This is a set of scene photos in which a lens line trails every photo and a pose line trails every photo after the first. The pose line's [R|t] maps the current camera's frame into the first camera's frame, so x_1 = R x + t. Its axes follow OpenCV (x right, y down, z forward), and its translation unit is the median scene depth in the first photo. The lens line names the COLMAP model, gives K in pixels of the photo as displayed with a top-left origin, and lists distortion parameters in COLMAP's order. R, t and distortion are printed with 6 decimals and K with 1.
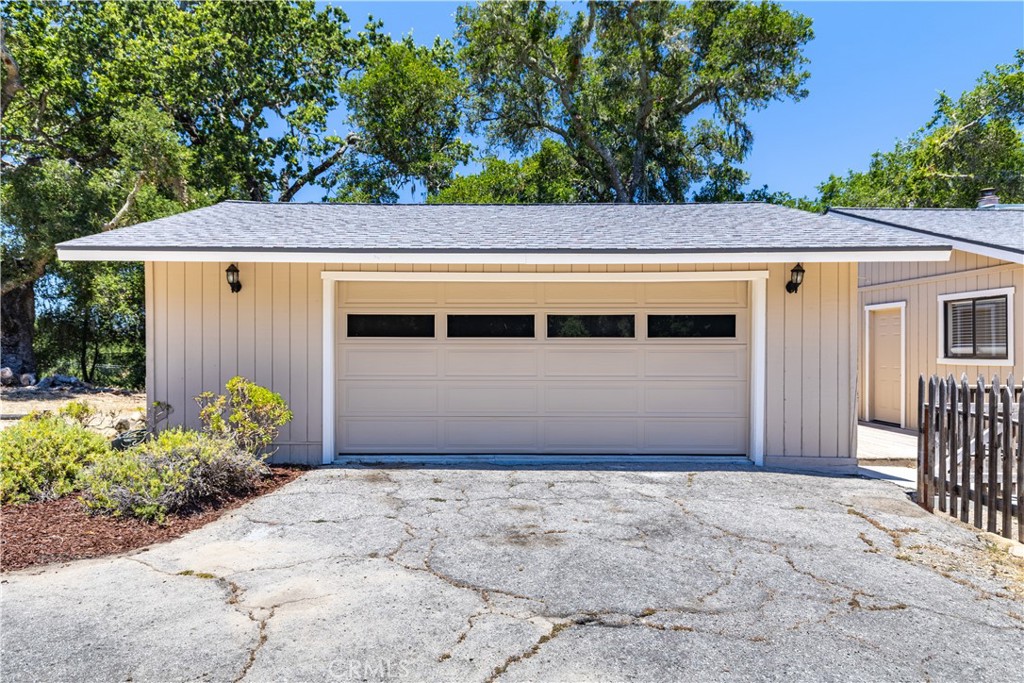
lens RADIAL K [[616.7, 0, 505.9], [0, 616.7, 349.7], [0, 0, 1]] dist [0.011285, -0.002136]
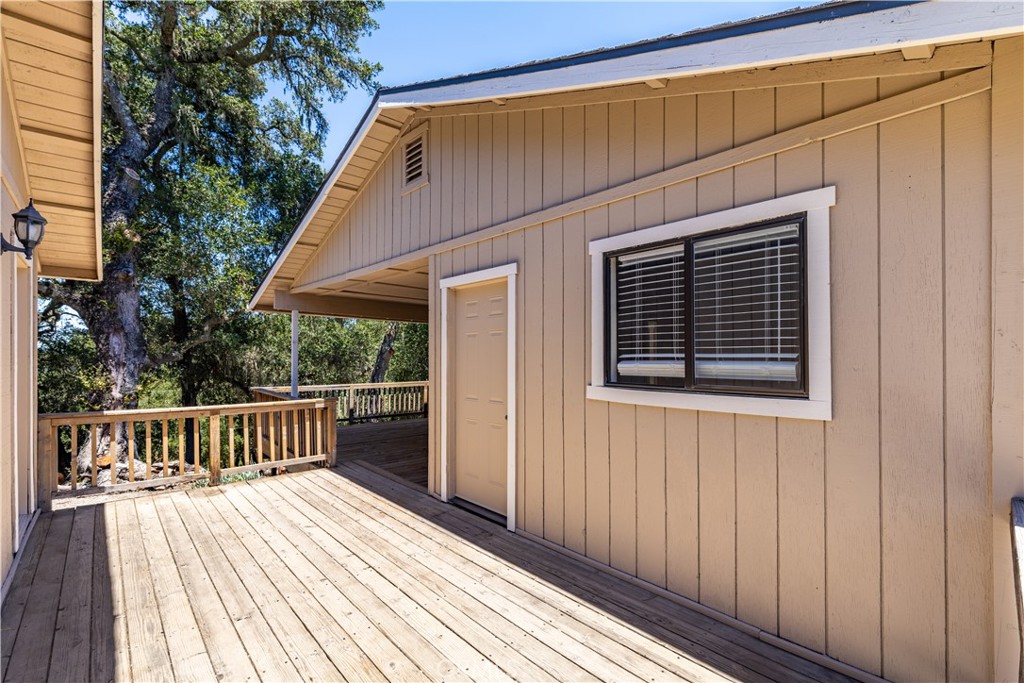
lens RADIAL K [[466.7, 0, 514.7], [0, 466.7, 350.1], [0, 0, 1]] dist [0.001008, 0.000118]
pose [[0.765428, 0.005936, 0.643494, 0.380573], [0.000894, 0.999947, -0.010287, -0.006632], [-0.643521, 0.008449, 0.765382, 0.668586]]
